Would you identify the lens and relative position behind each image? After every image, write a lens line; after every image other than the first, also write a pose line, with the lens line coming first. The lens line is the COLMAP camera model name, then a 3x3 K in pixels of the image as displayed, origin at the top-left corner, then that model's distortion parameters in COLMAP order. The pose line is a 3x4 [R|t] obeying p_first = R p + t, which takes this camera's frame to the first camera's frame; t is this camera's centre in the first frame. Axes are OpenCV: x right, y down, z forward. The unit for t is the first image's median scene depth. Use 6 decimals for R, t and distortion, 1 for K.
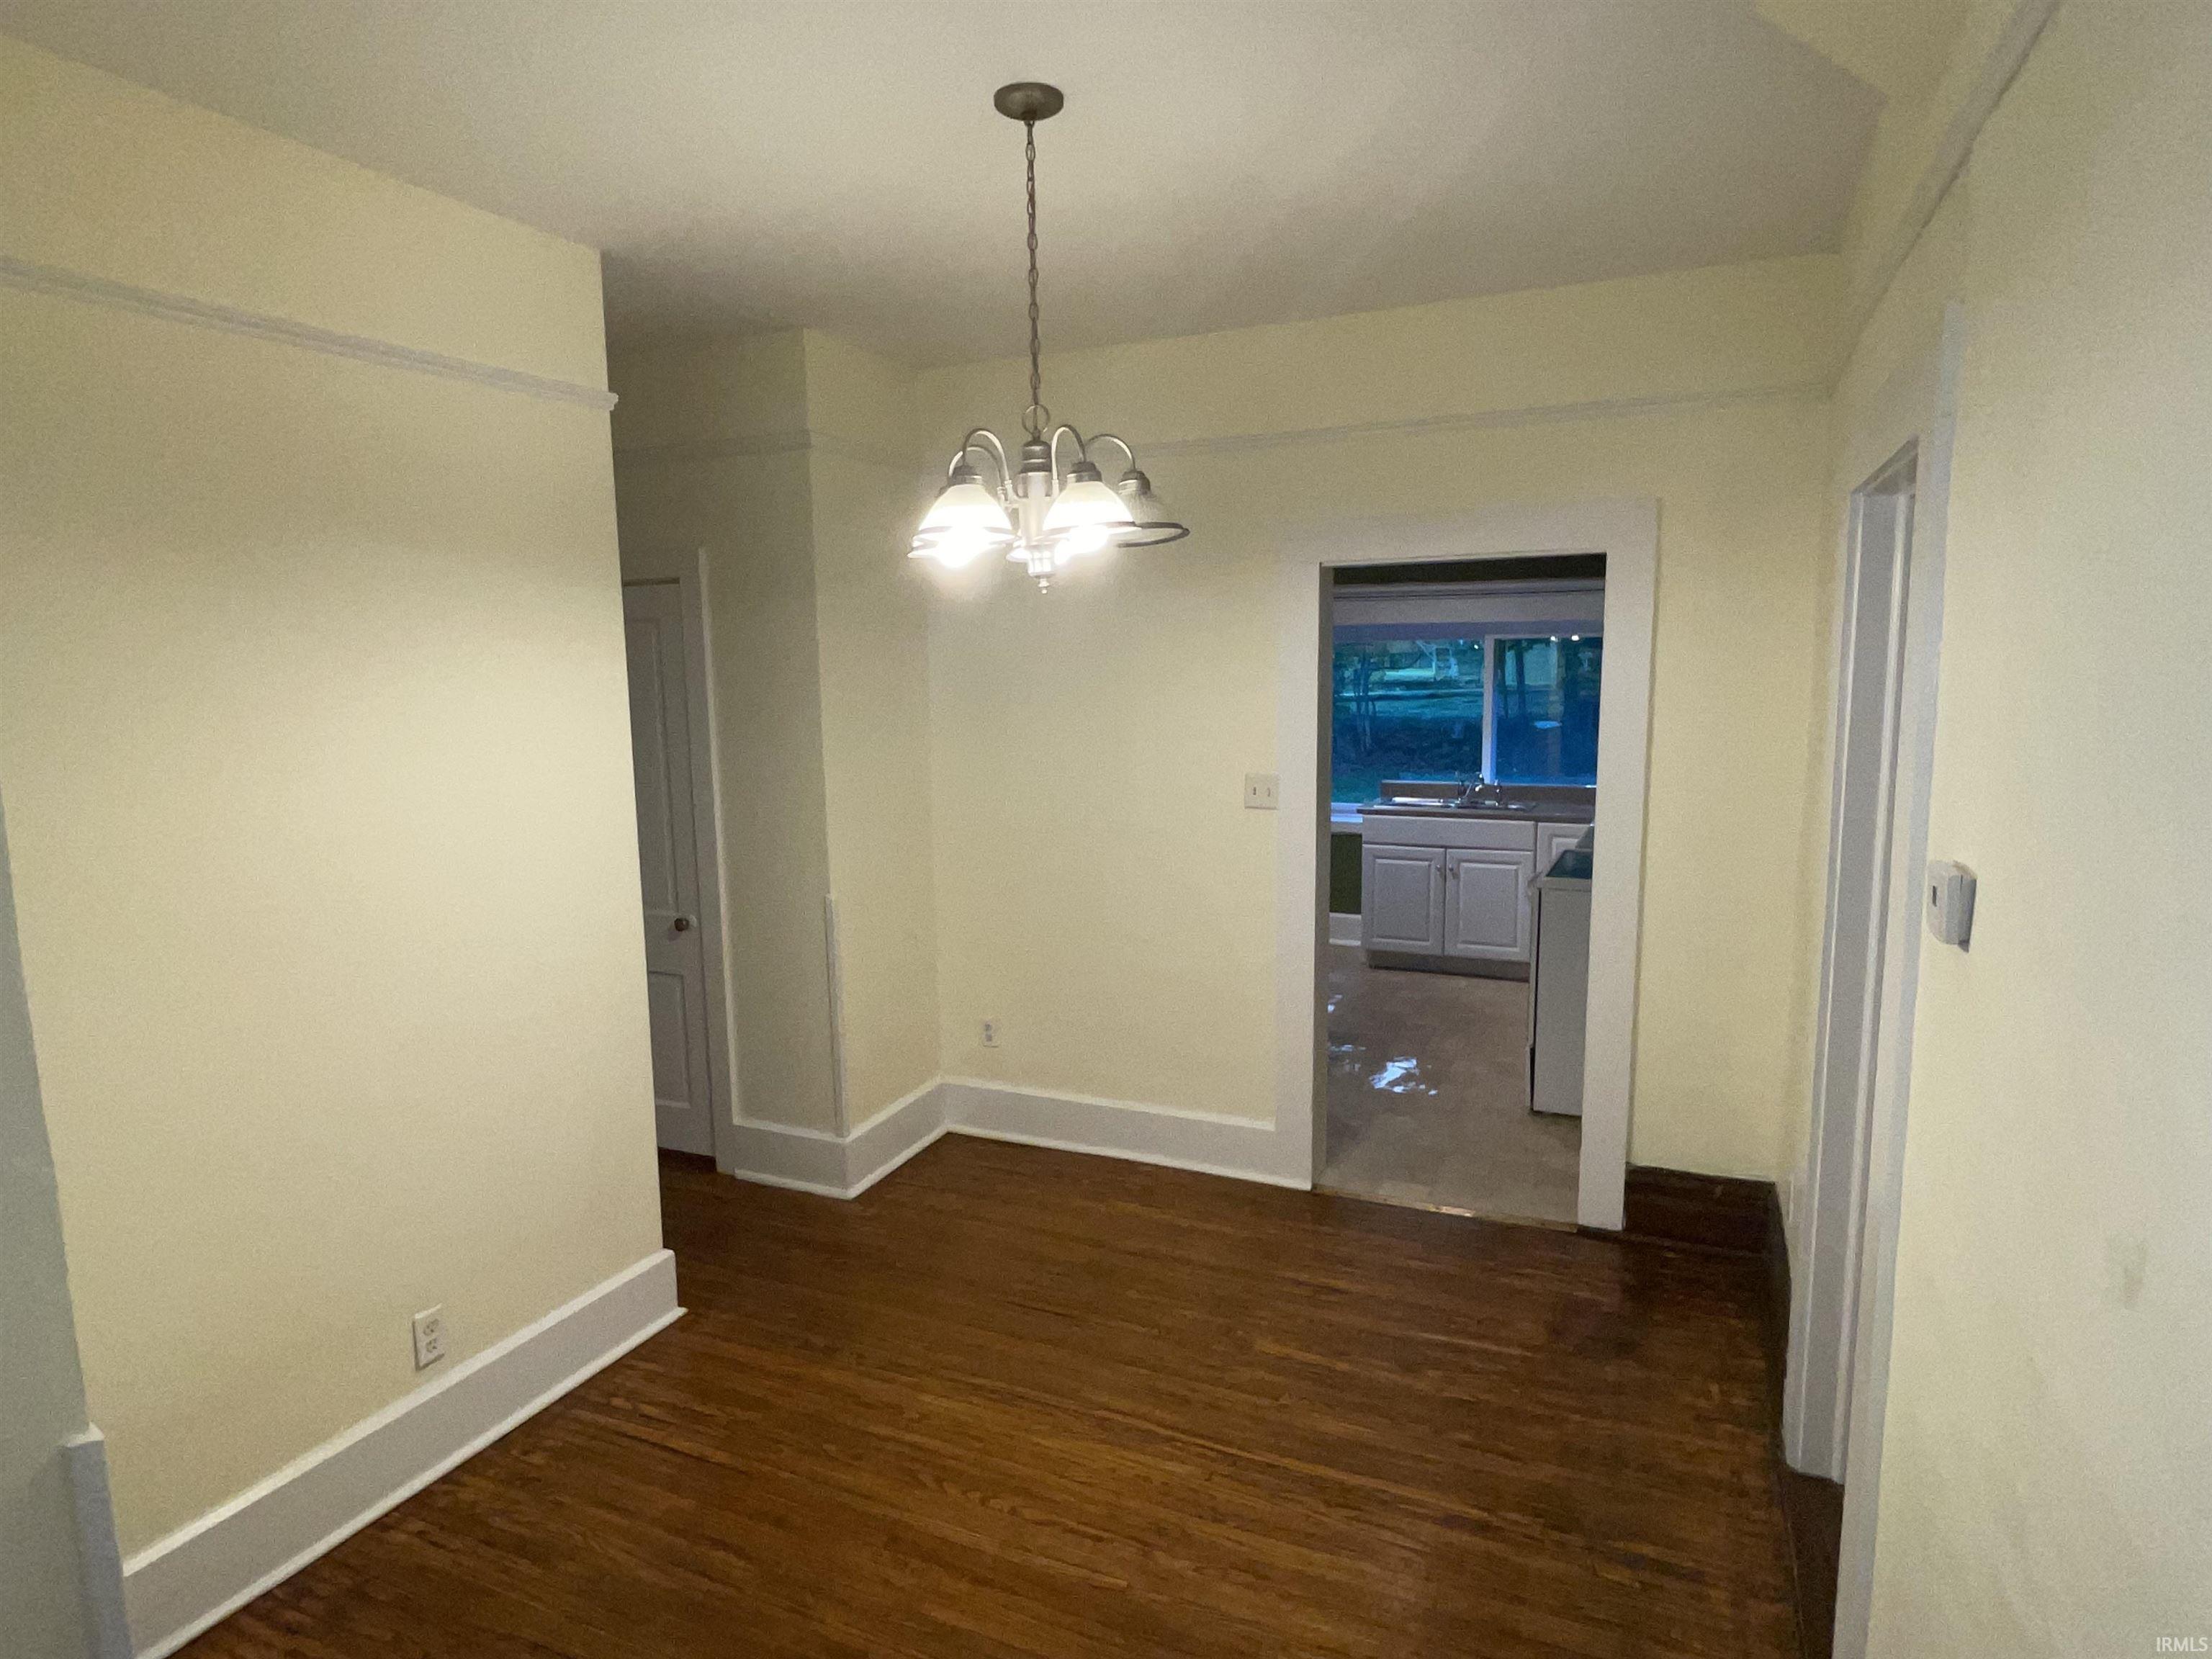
lens RADIAL K [[1243.6, 0, 1114.0], [0, 1243.6, 835.5], [0, 0, 1]] dist [0.002361, -0.000471]
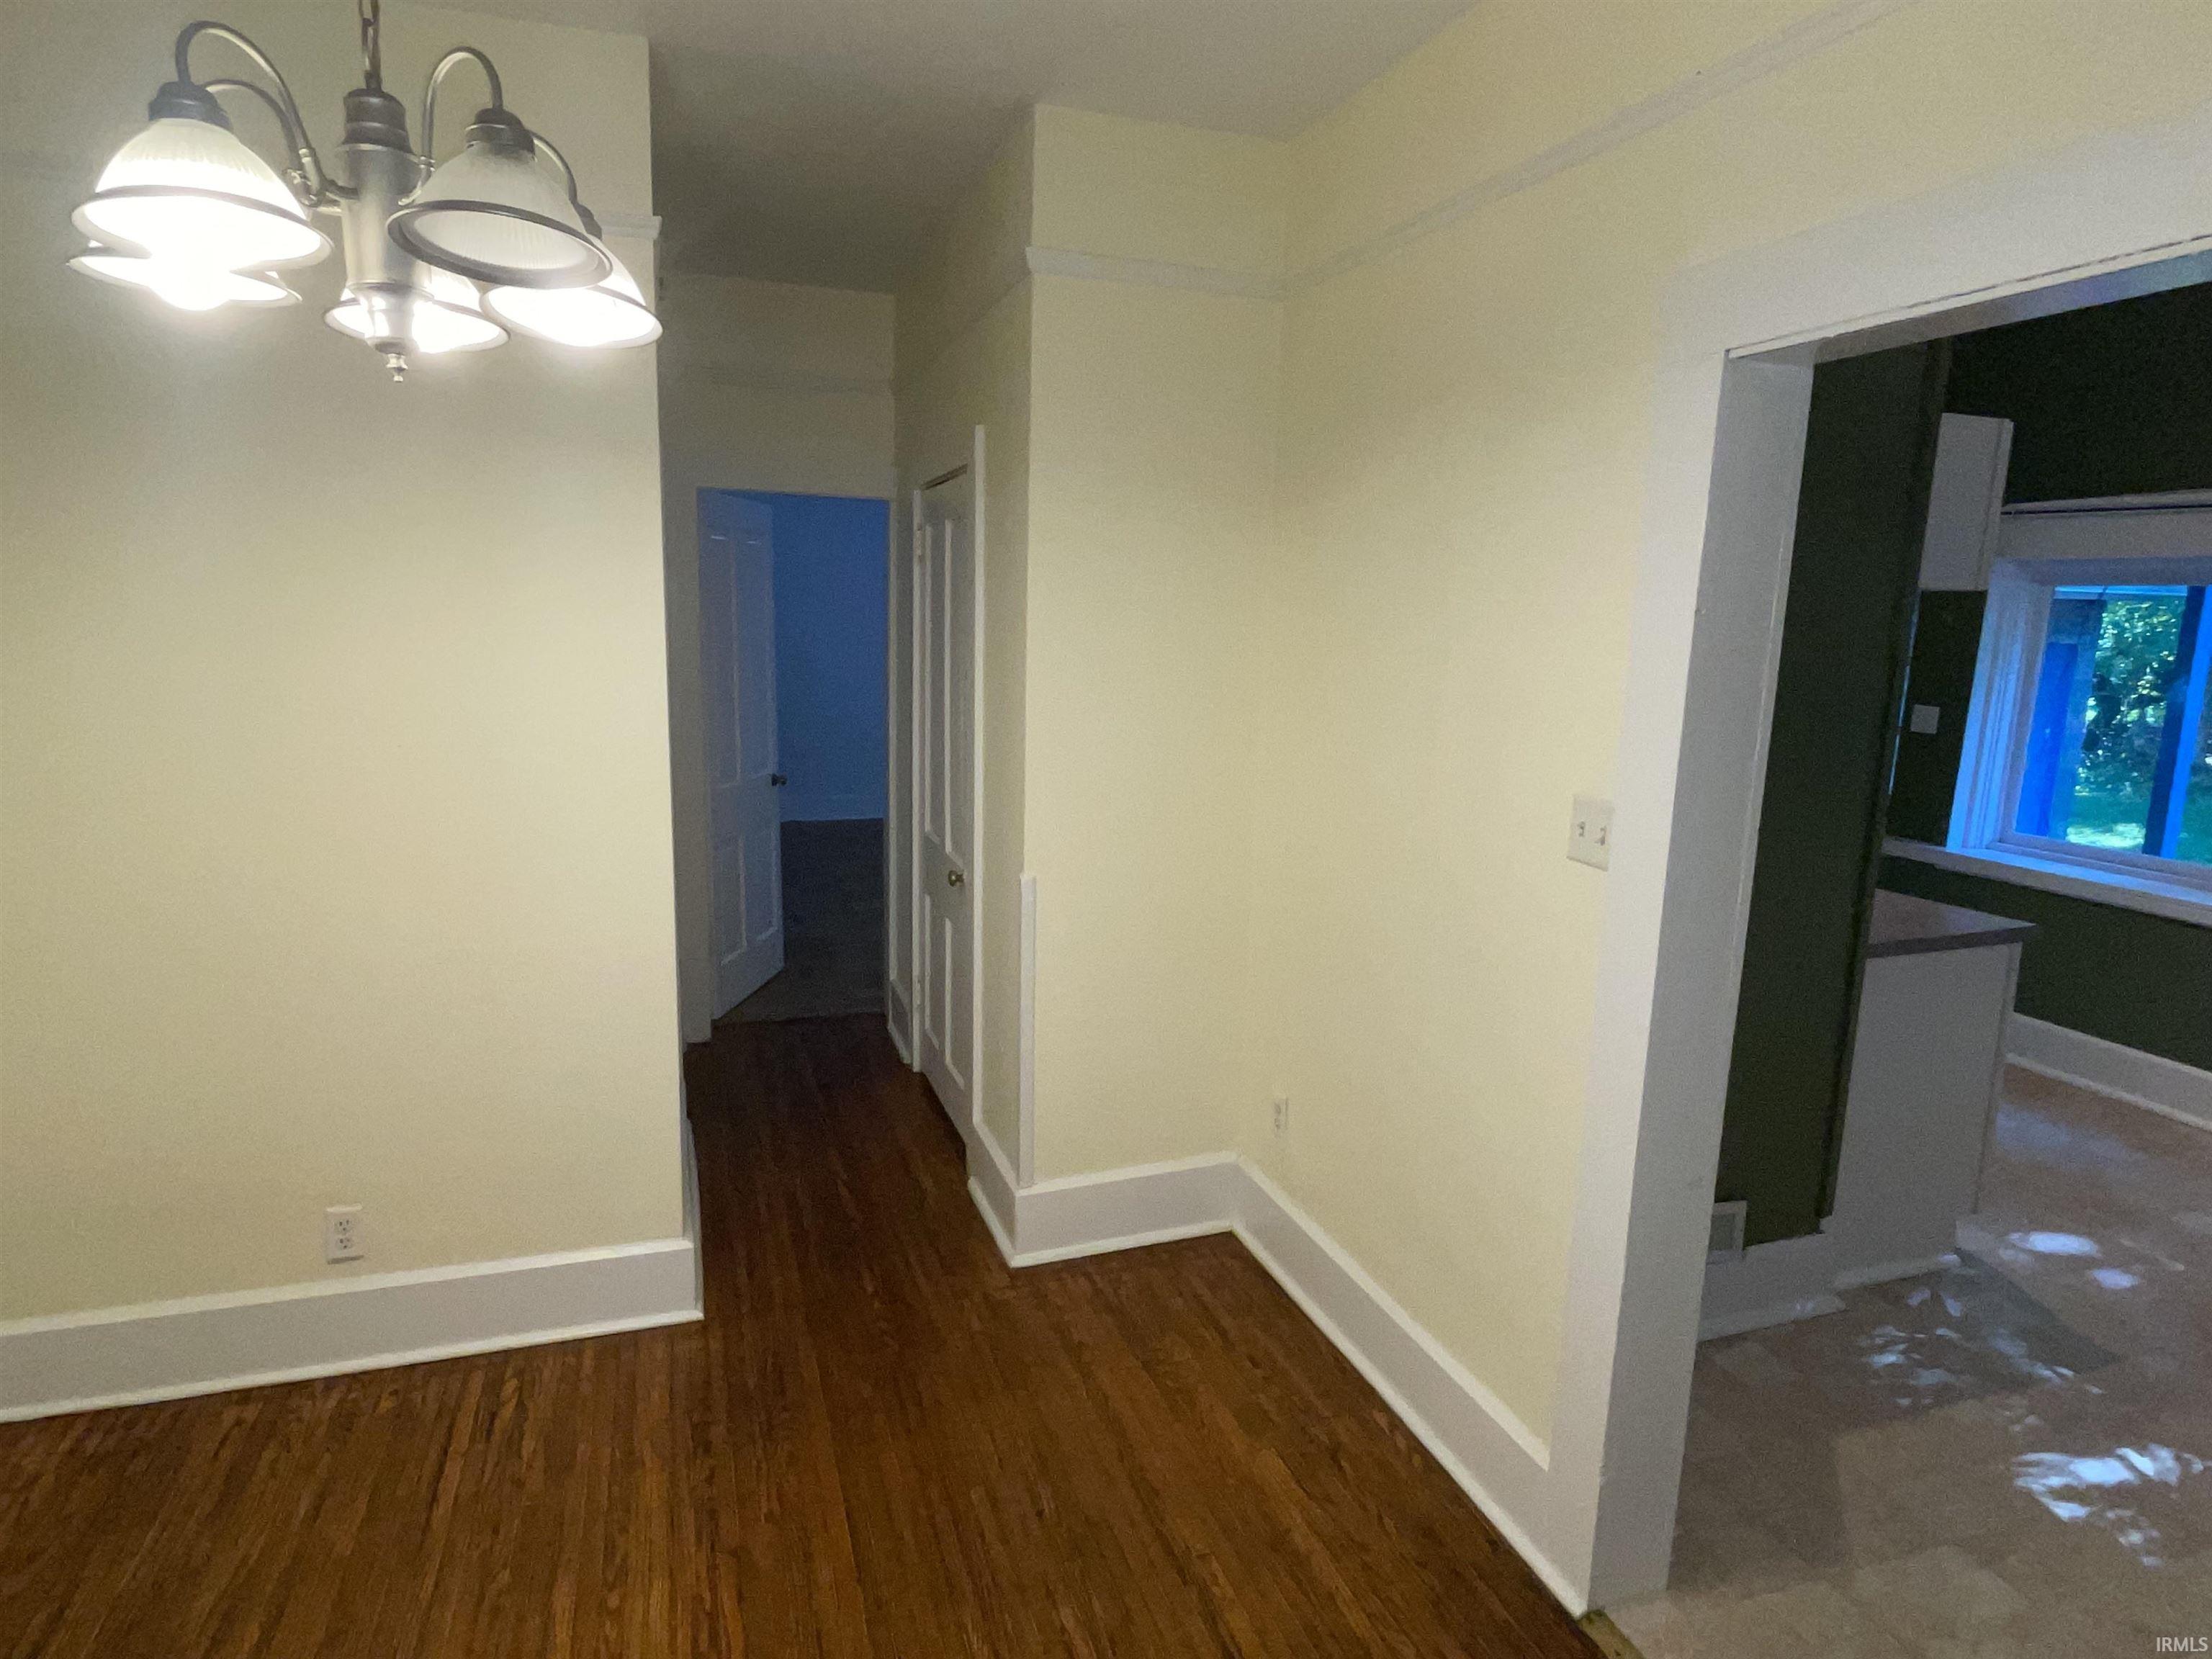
lens RADIAL K [[1243.6, 0, 1114.0], [0, 1243.6, 835.5], [0, 0, 1]] dist [0.002361, -0.000471]
pose [[0.687330, 0.162149, -0.708015, 0.374429], [-0.139332, 0.986095, 0.090573, -0.057635], [0.712856, 0.036396, 0.700365, 0.545670]]
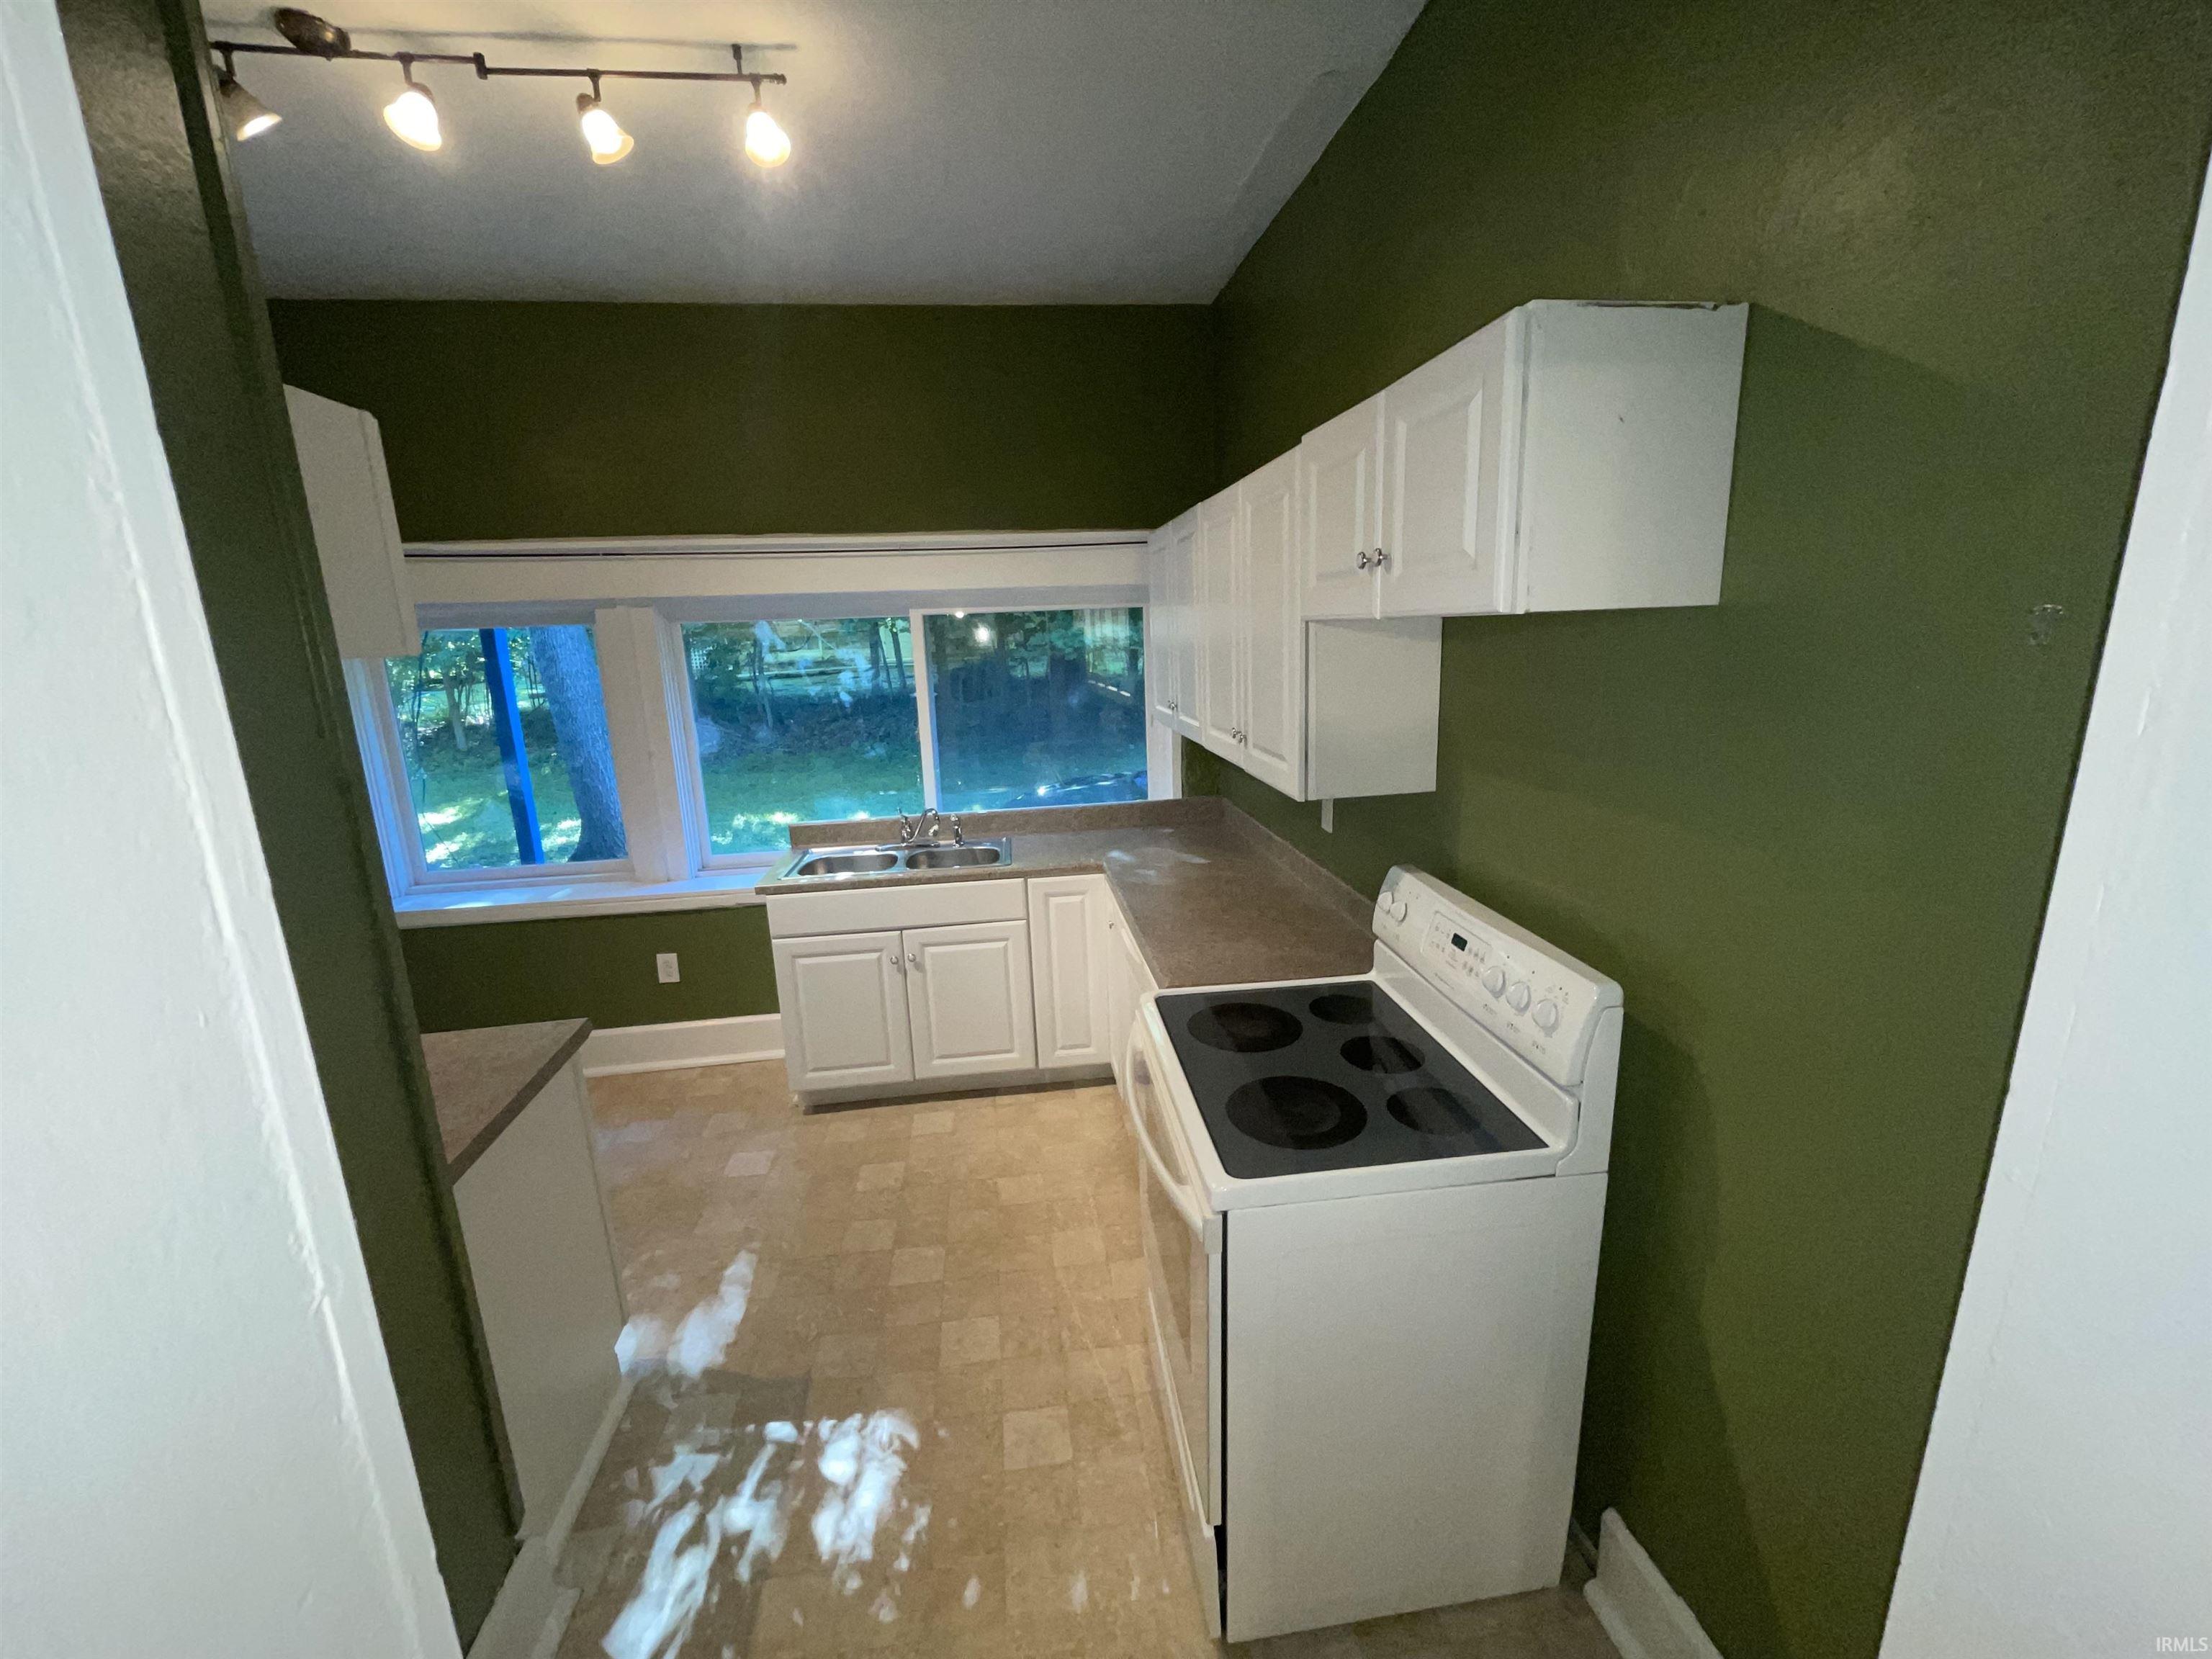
lens RADIAL K [[904.8, 0, 1113.3], [0, 904.8, 825.9], [0, 0, 1]] dist [-0.011883, 0.005519]
pose [[0.845777, -0.130124, 0.517425, 0.216028], [0.097435, 0.991165, 0.089995, -0.142895], [-0.524564, -0.025700, 0.850983, 0.958495]]
